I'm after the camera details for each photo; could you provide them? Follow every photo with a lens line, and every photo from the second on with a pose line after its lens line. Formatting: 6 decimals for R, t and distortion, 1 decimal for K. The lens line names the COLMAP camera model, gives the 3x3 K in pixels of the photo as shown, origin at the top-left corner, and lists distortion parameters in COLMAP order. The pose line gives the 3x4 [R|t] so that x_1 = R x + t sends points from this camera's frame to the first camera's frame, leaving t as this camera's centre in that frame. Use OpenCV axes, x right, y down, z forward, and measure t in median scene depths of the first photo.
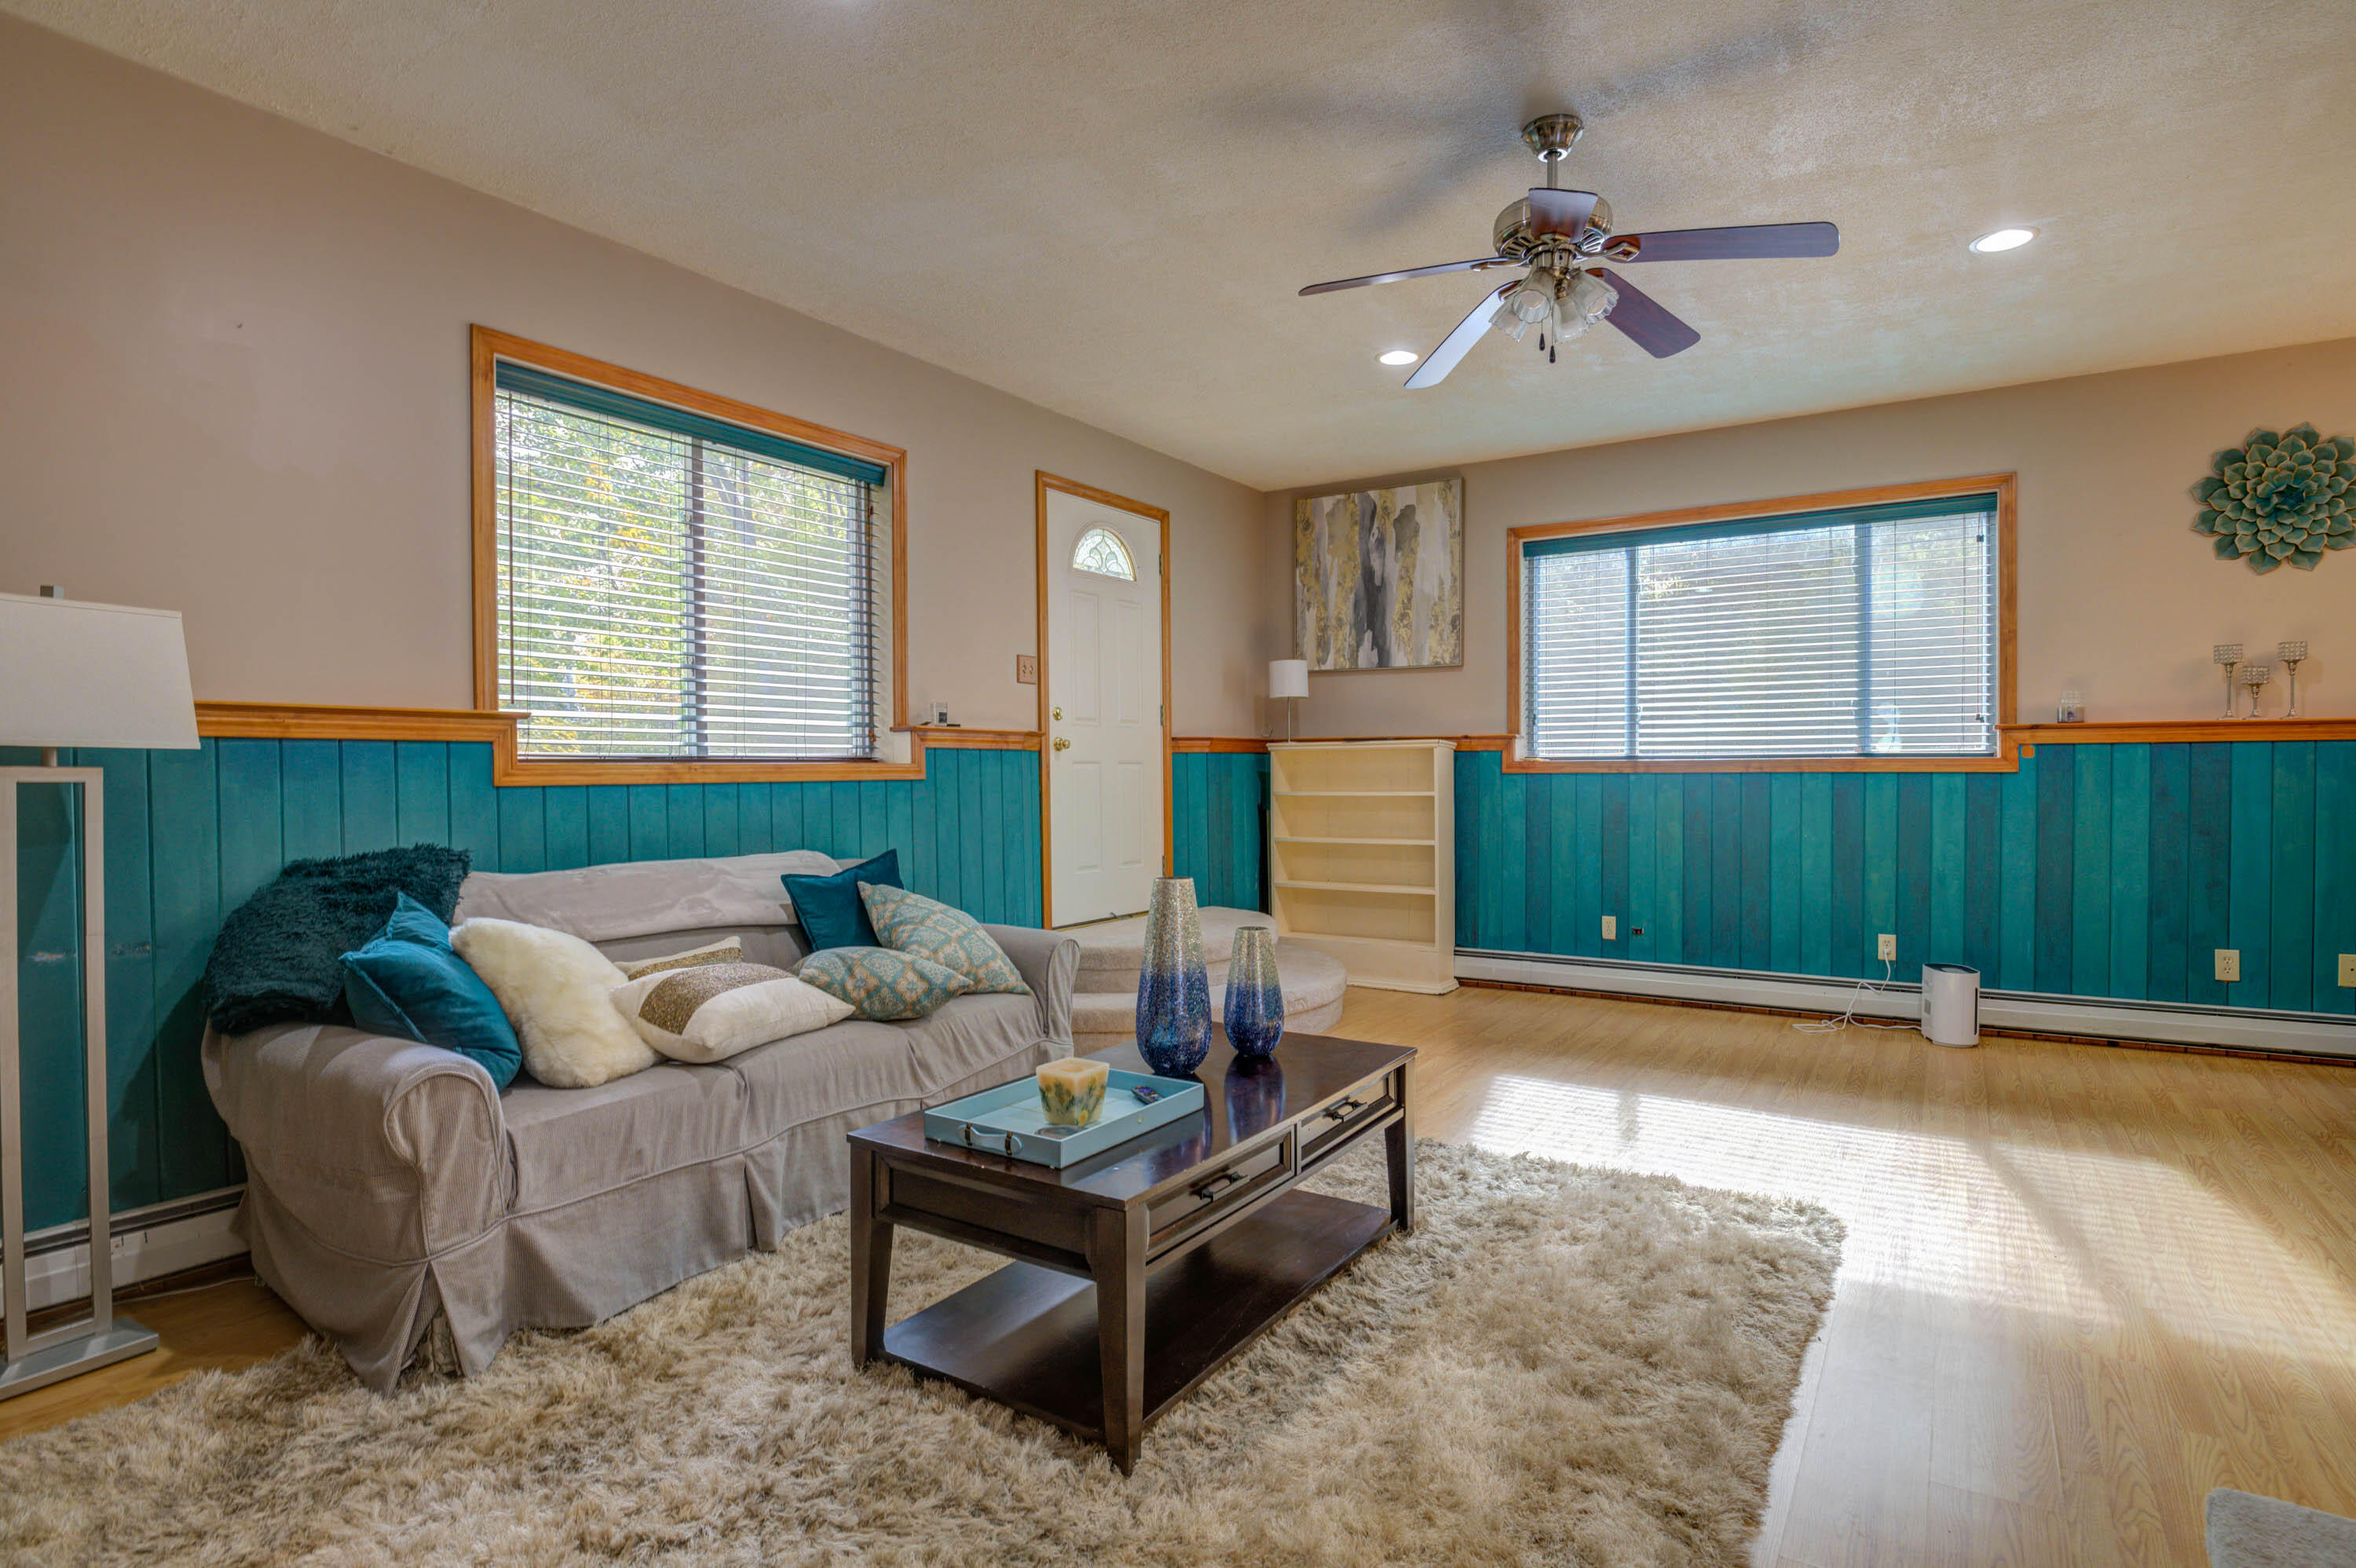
lens RADIAL K [[1187.3, 0, 1186.3], [0, 1187.3, 788.2], [0, 0, 1]] dist [-0.025117, -0.002122]
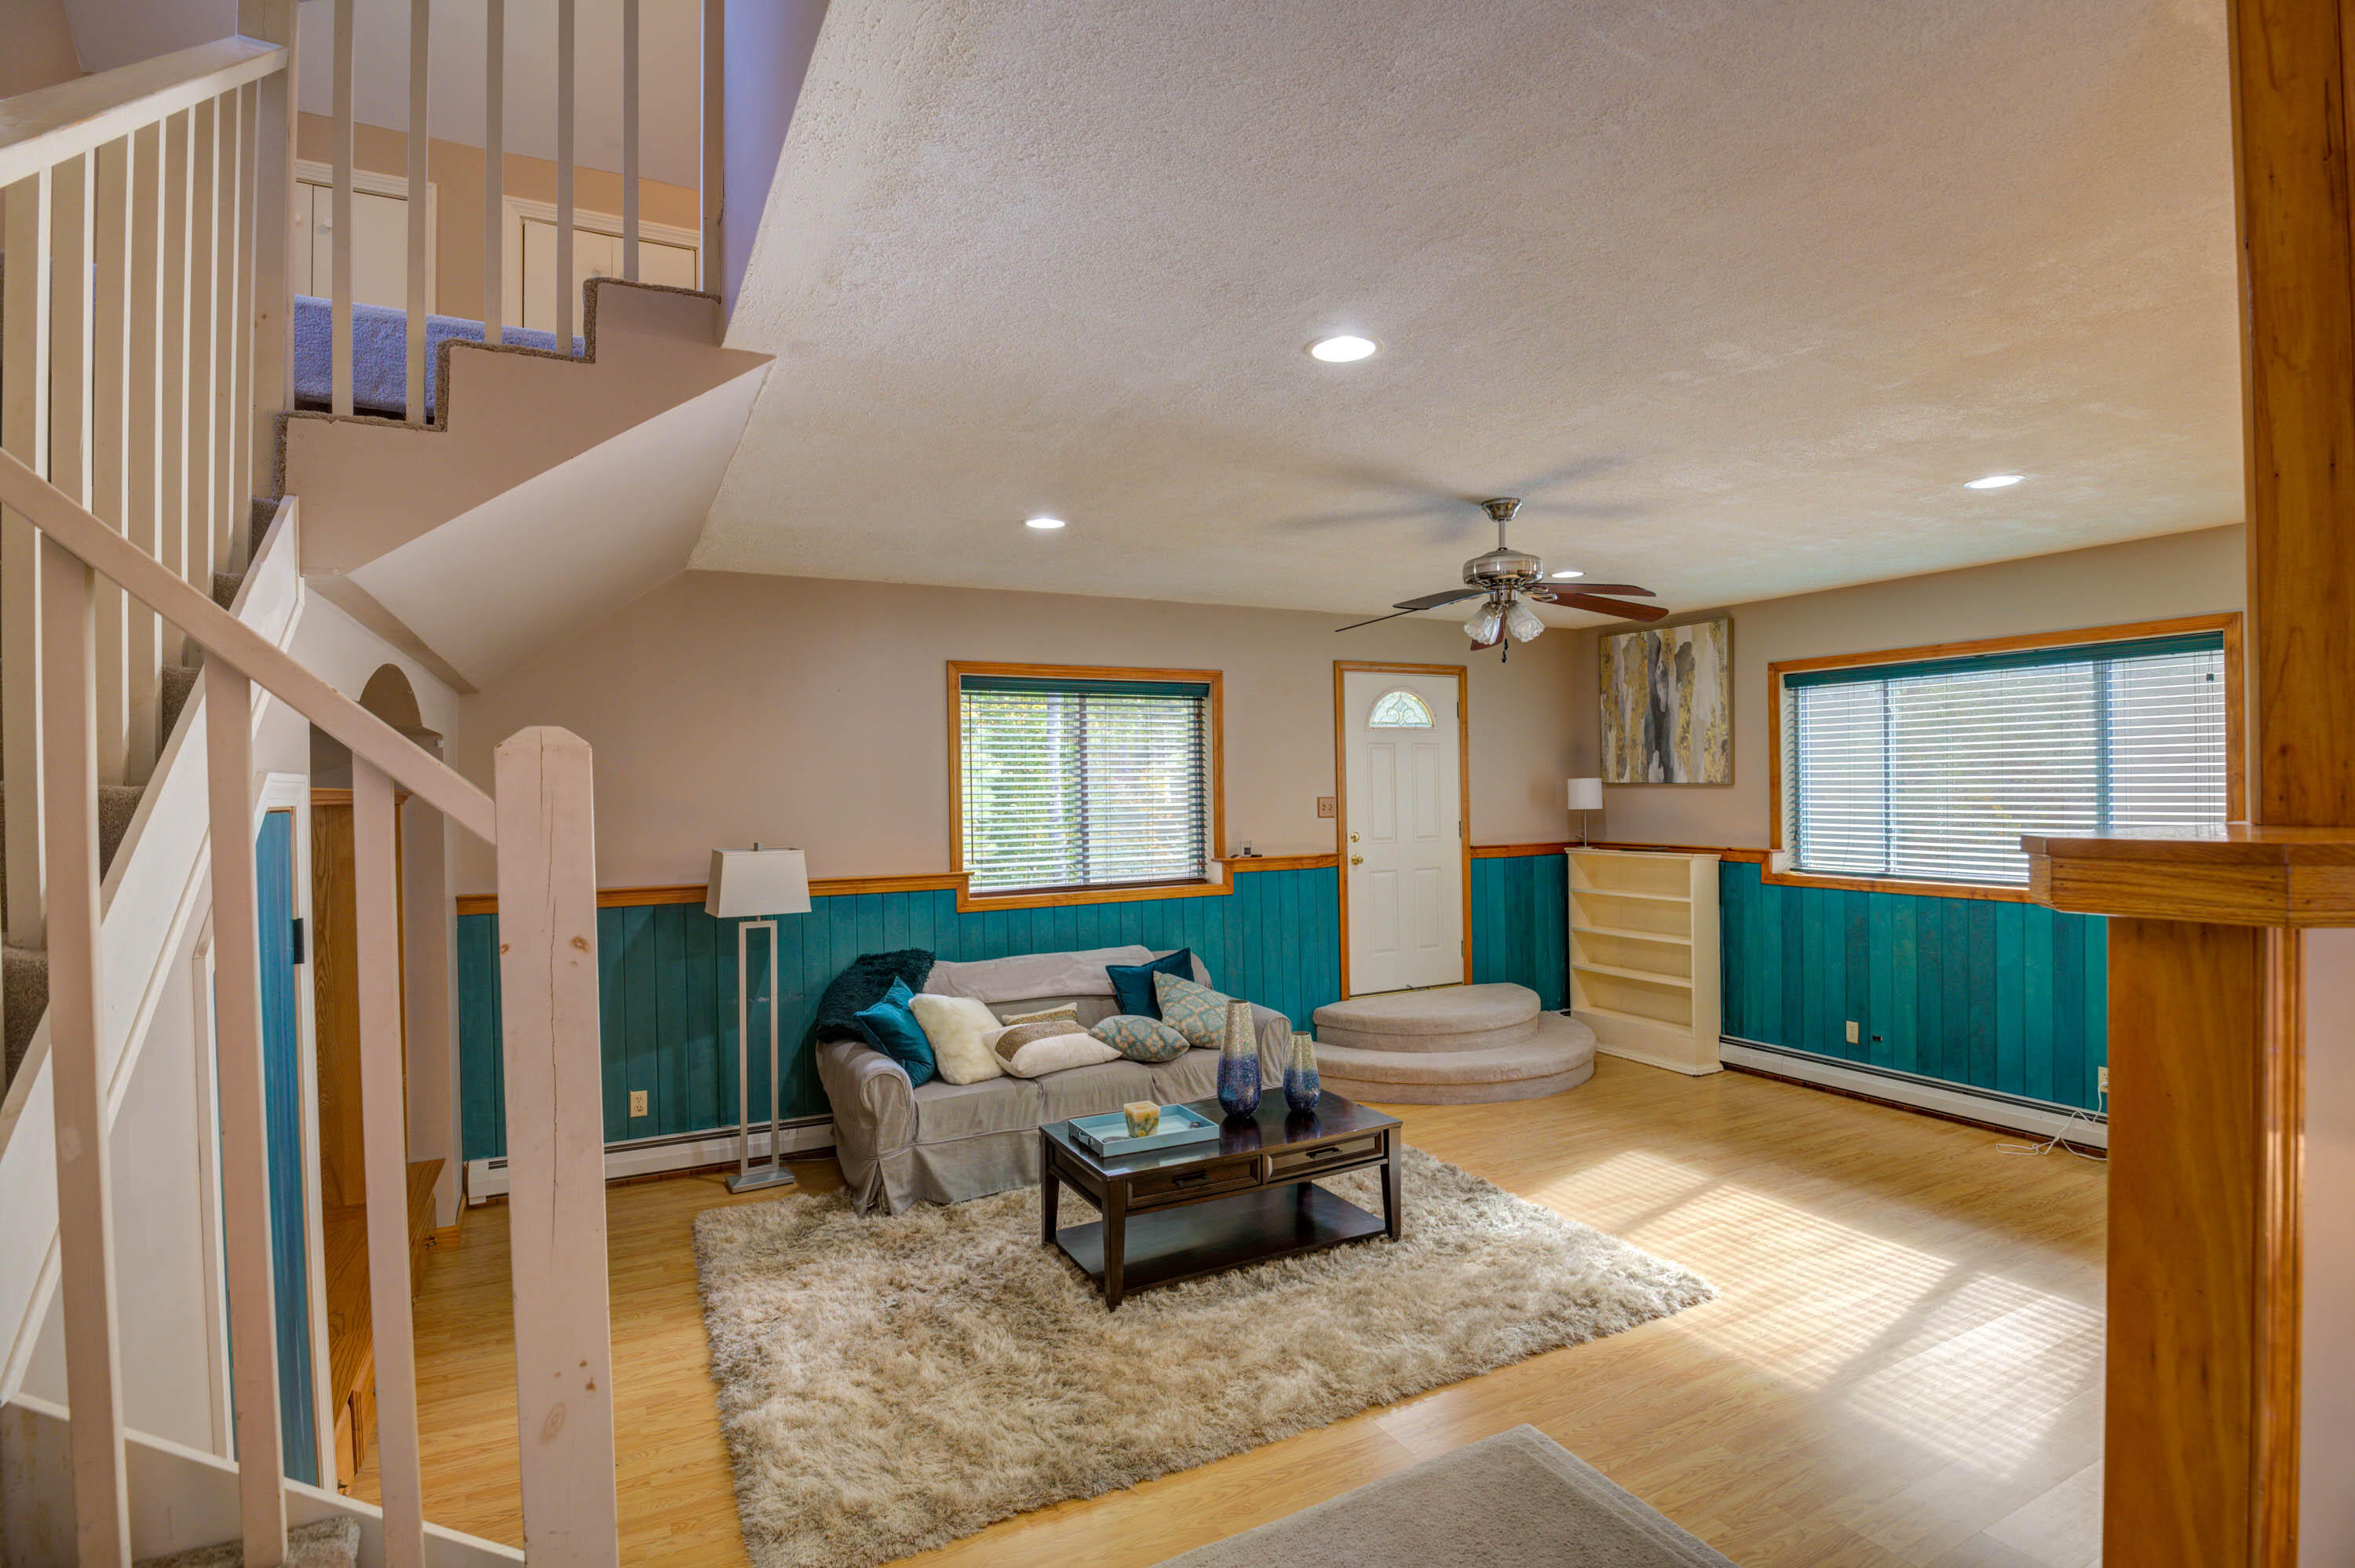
lens RADIAL K [[1137.0, 0, 1176.3], [0, 1137.0, 780.1], [0, 0, 1]] dist [-0.018531, -0.001674]
pose [[0.871666, -0.011421, -0.489968, 0.484129], [0.002952, 0.999833, -0.018054, -0.144977], [0.490092, 0.014290, 0.871553, -0.321170]]
